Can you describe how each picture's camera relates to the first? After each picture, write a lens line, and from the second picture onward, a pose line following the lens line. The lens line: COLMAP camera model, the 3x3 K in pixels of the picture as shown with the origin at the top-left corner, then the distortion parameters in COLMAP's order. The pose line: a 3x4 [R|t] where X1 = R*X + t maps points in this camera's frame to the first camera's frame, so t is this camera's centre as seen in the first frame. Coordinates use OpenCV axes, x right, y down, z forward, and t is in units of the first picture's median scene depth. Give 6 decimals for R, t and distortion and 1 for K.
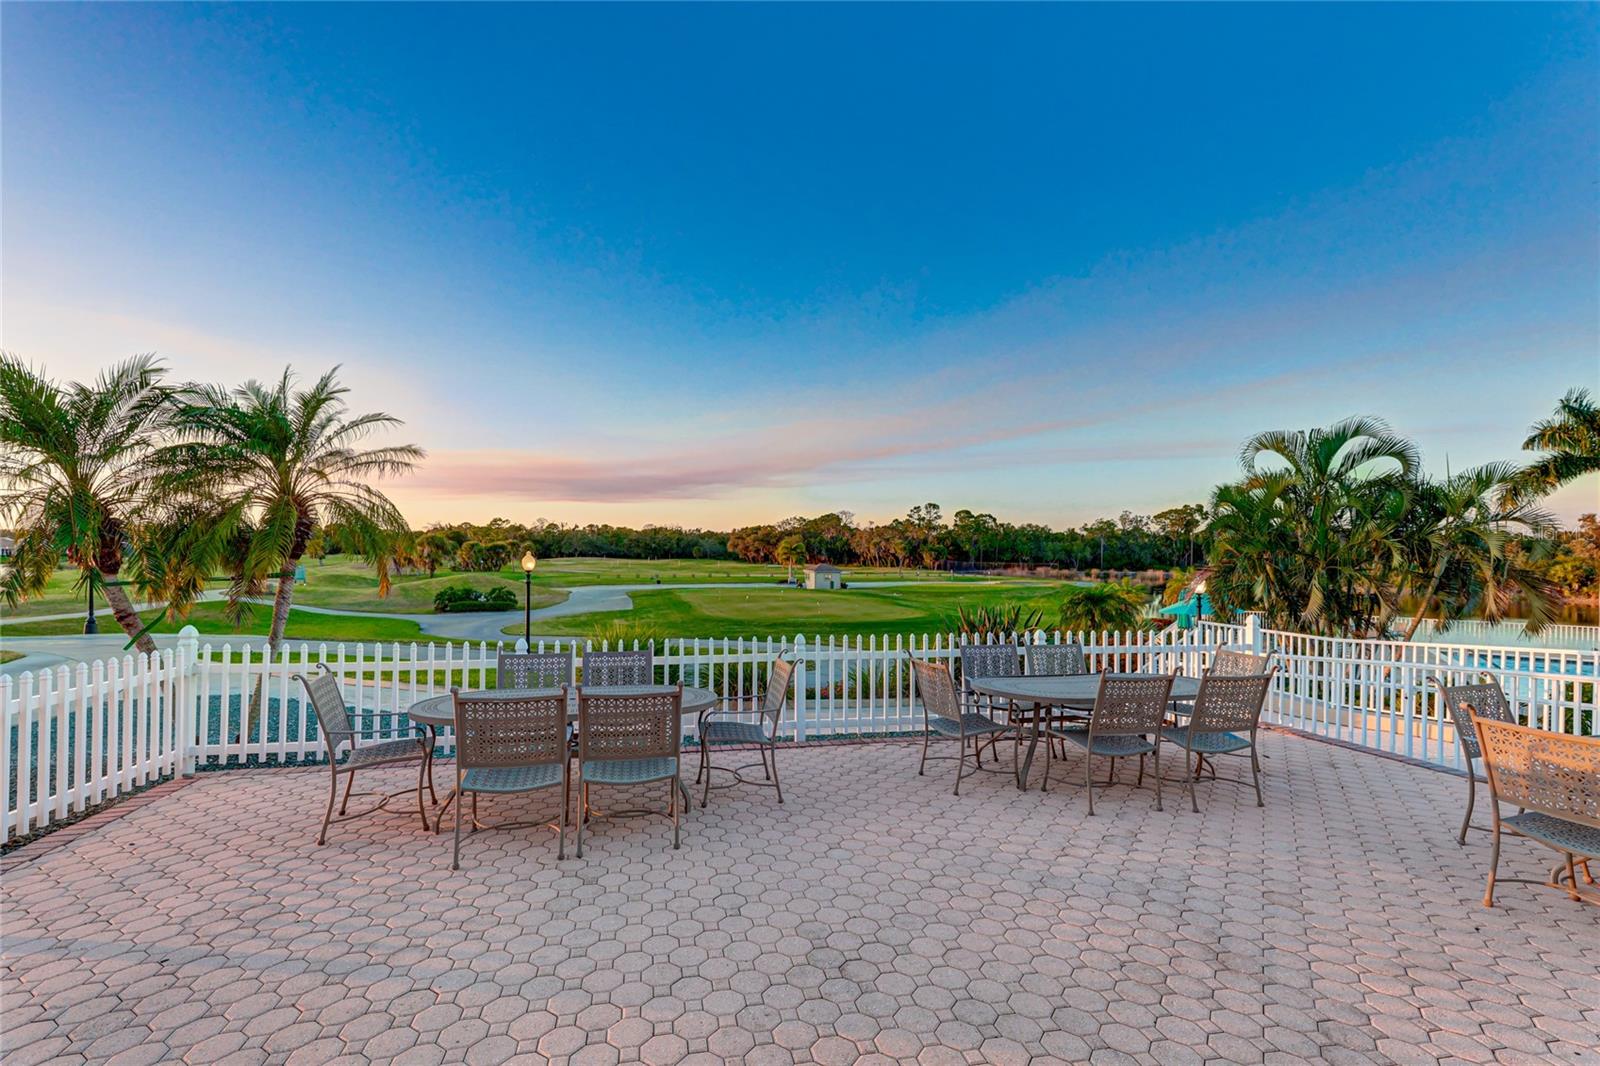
lens RADIAL K [[753.0, 0, 800.0], [0, 753.0, 533.0], [0, 0, 1]] dist [0.000376, 0.000024]
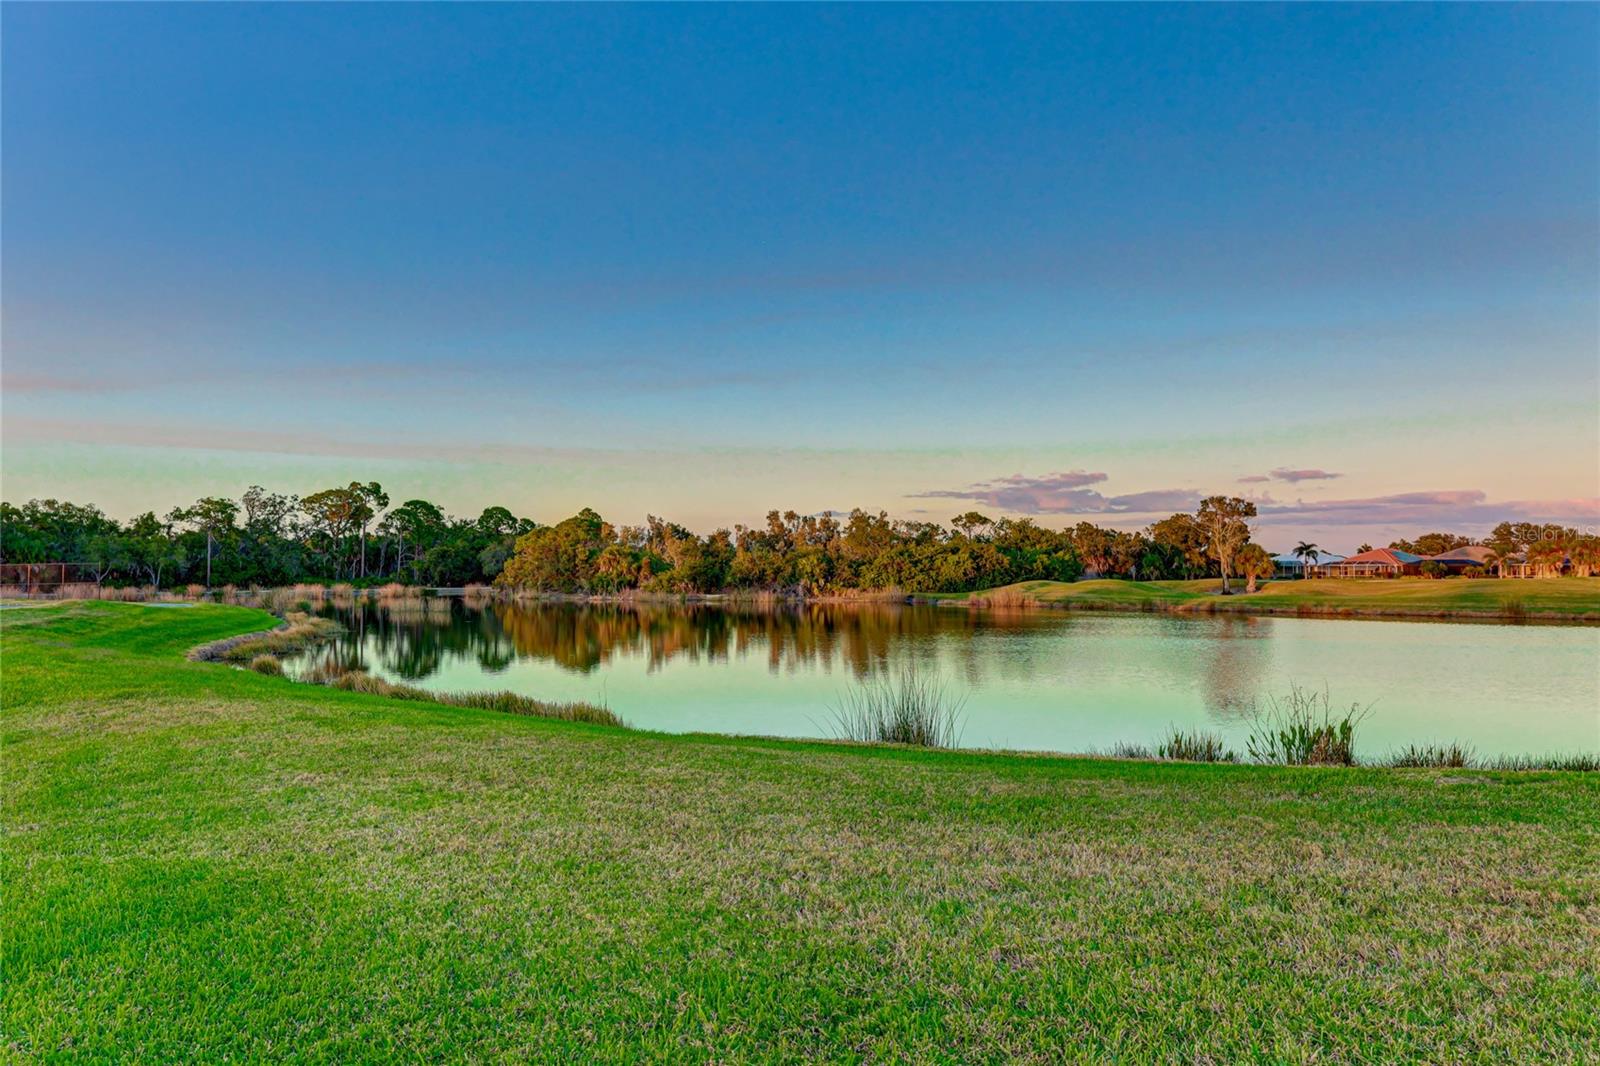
lens RADIAL K [[973.3, 0, 800.0], [0, 973.3, 533.0], [0, 0, 1]] dist [0.002216, 0.001068]
pose [[0.599293, 0.015980, 0.800370, 0.088850], [0.000188, 0.999798, -0.020102, 0.022860], [-0.800529, 0.012197, 0.599169, 0.225490]]
